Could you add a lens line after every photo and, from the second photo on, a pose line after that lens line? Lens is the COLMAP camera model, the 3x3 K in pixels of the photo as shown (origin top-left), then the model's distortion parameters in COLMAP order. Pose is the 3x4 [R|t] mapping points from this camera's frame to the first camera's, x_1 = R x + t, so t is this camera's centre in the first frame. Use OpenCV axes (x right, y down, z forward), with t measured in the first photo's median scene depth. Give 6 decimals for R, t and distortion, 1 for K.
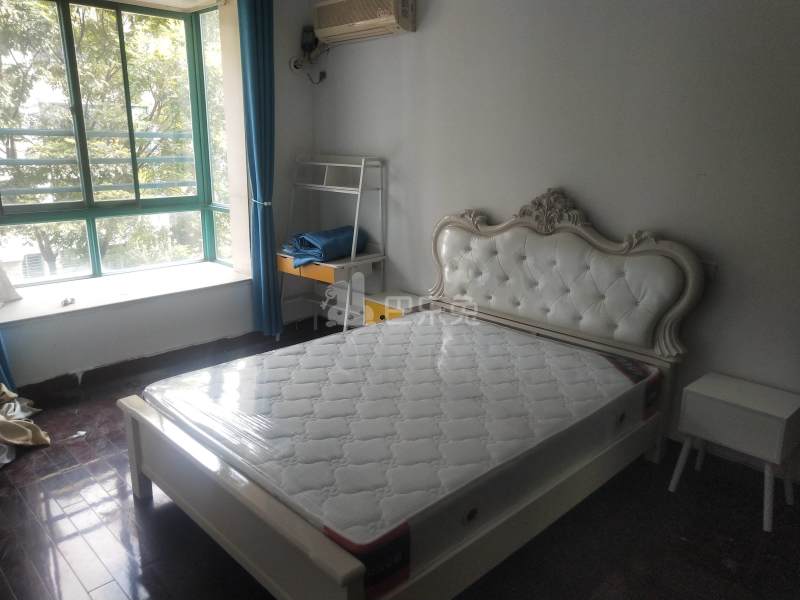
lens RADIAL K [[615.3, 0, 400.0], [0, 615.3, 300.0], [0, 0, 1]] dist [-0.002831, 0.008460]
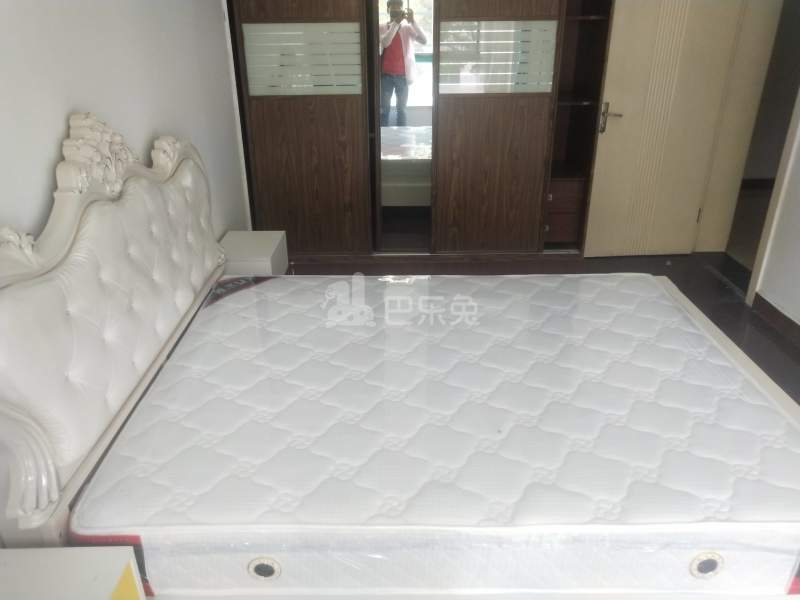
lens RADIAL K [[615.3, 0, 400.0], [0, 615.3, 300.0], [0, 0, 1]] dist [-0.002831, 0.008460]
pose [[-0.723912, -0.297700, 0.622356, -0.303370], [0.178545, 0.790527, 0.585823, -0.299759], [-0.666388, 0.535203, -0.519119, 1.121640]]
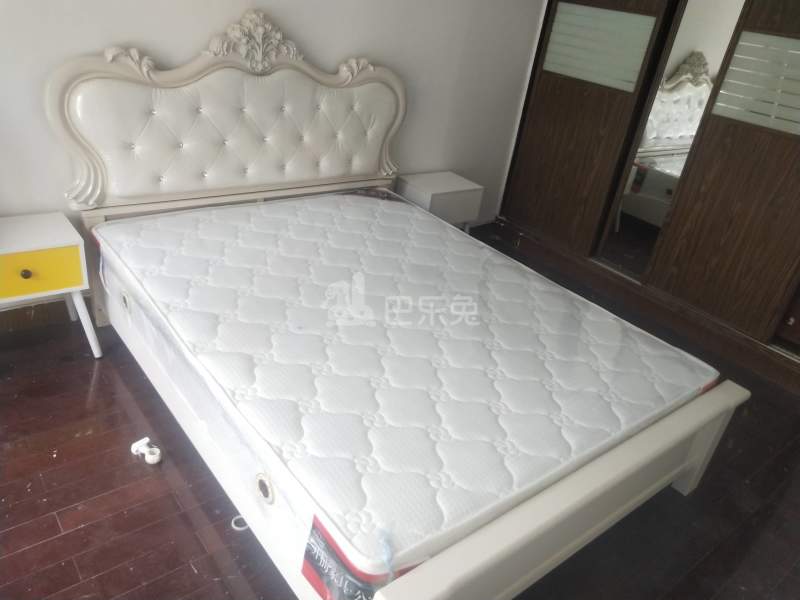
lens RADIAL K [[615.3, 0, 400.0], [0, 615.3, 300.0], [0, 0, 1]] dist [-0.002831, 0.008460]
pose [[0.095696, -0.468845, 0.878081, -0.560706], [0.125599, 0.880767, 0.456591, -0.183590], [-0.987455, 0.066592, 0.143172, 0.696988]]
